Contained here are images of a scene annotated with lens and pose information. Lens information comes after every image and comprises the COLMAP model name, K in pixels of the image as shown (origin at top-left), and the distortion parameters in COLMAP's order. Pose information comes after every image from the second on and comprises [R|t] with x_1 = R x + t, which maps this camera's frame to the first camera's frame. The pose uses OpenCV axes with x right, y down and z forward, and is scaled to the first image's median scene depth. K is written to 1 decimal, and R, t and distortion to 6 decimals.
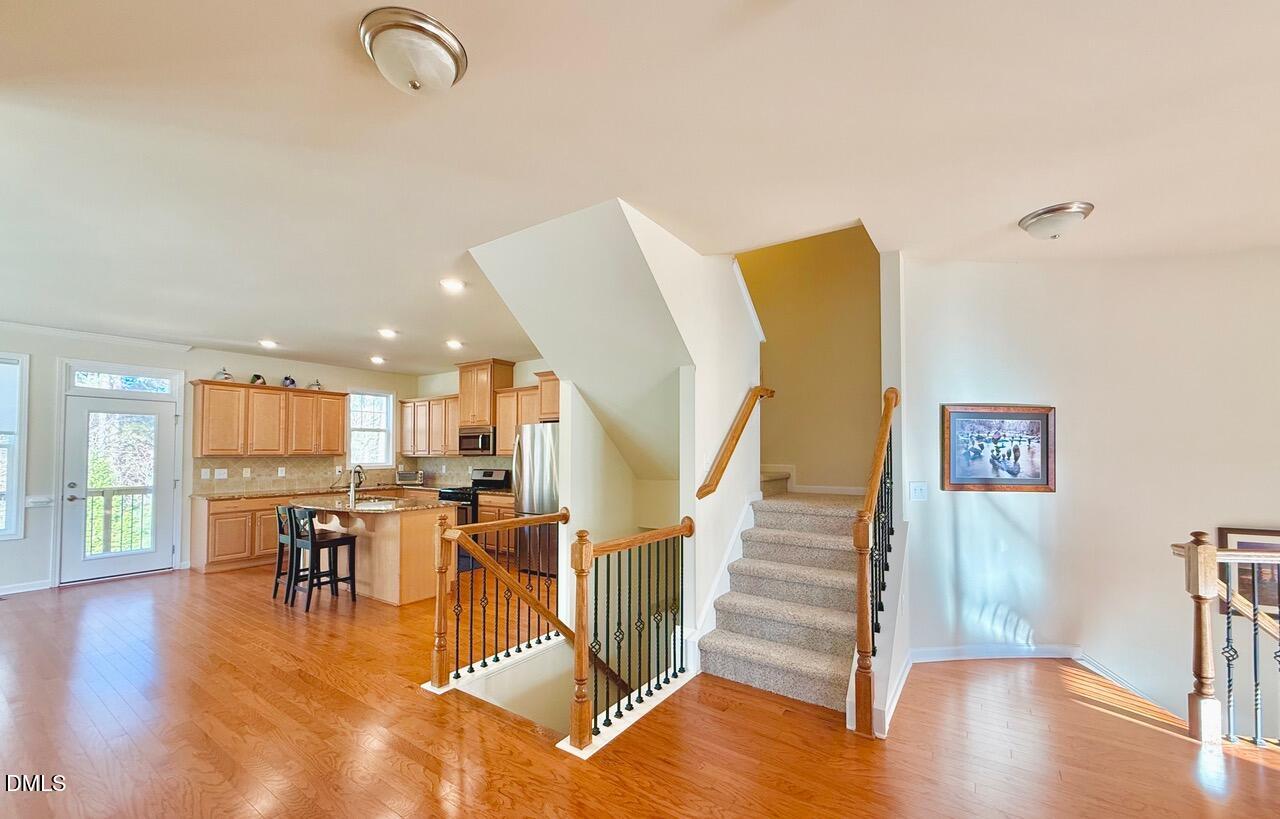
lens RADIAL K [[511.8, 0, 641.6], [0, 511.8, 436.2], [0, 0, 1]] dist [-0.002837, -0.000413]
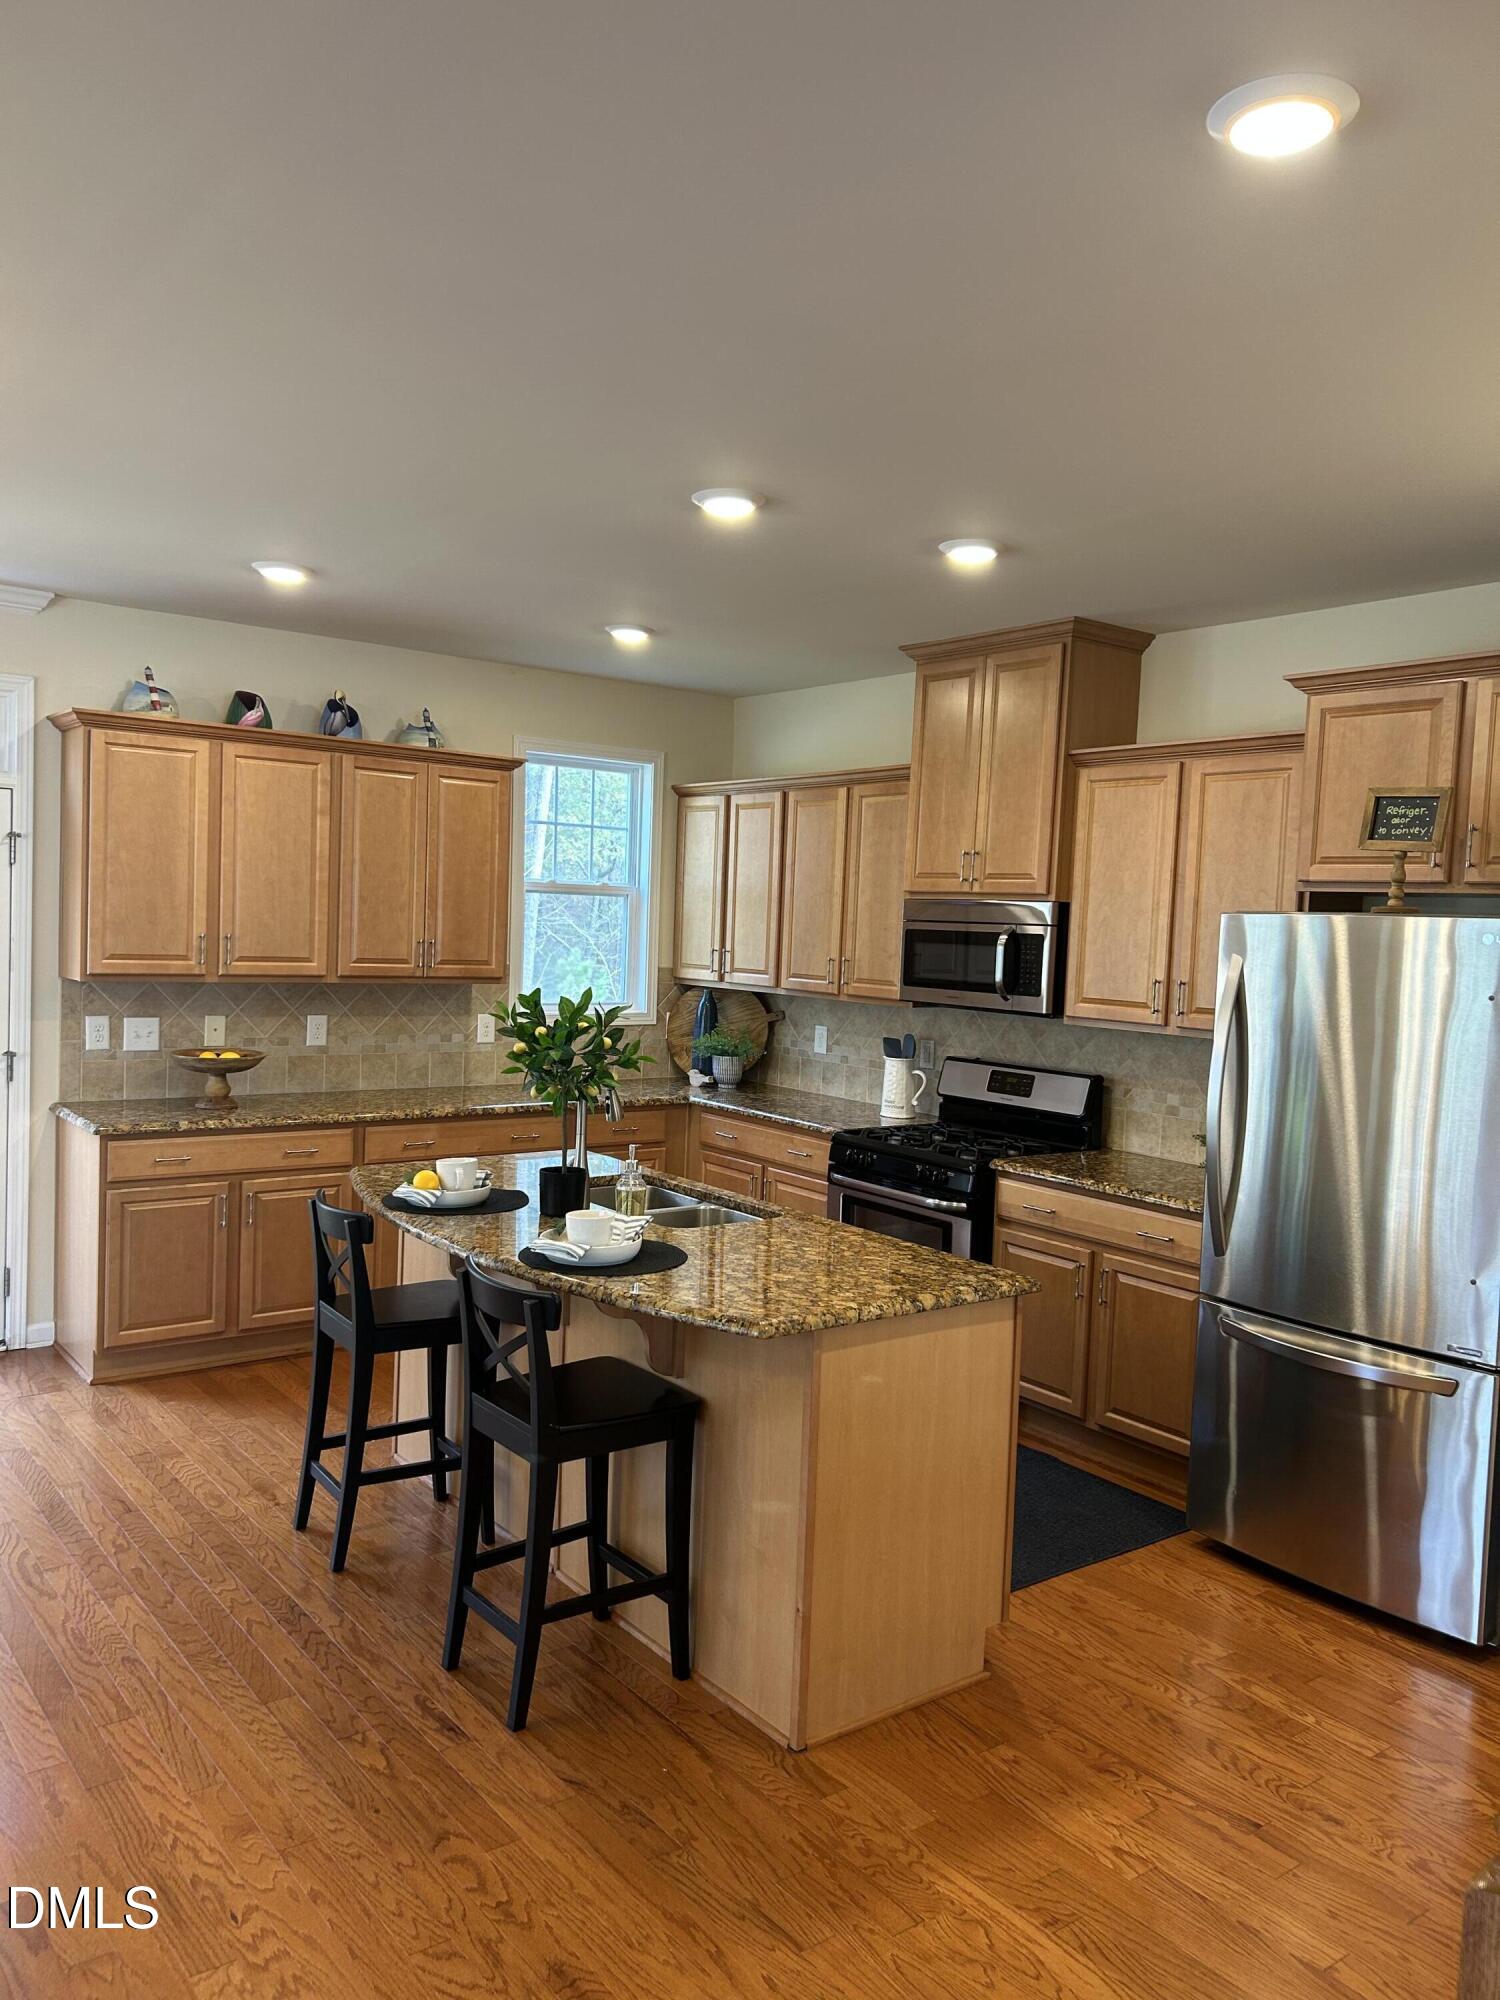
lens RADIAL K [[1503.0, 0, 751.7], [0, 1503.0, 1004.6], [0, 0, 1]] dist [0.015834, 0.001537]
pose [[0.949610, 0.057452, -0.308124, -0.202754], [-0.031690, 0.995619, 0.087974, -0.028255], [0.311829, -0.073776, 0.947270, 0.262538]]
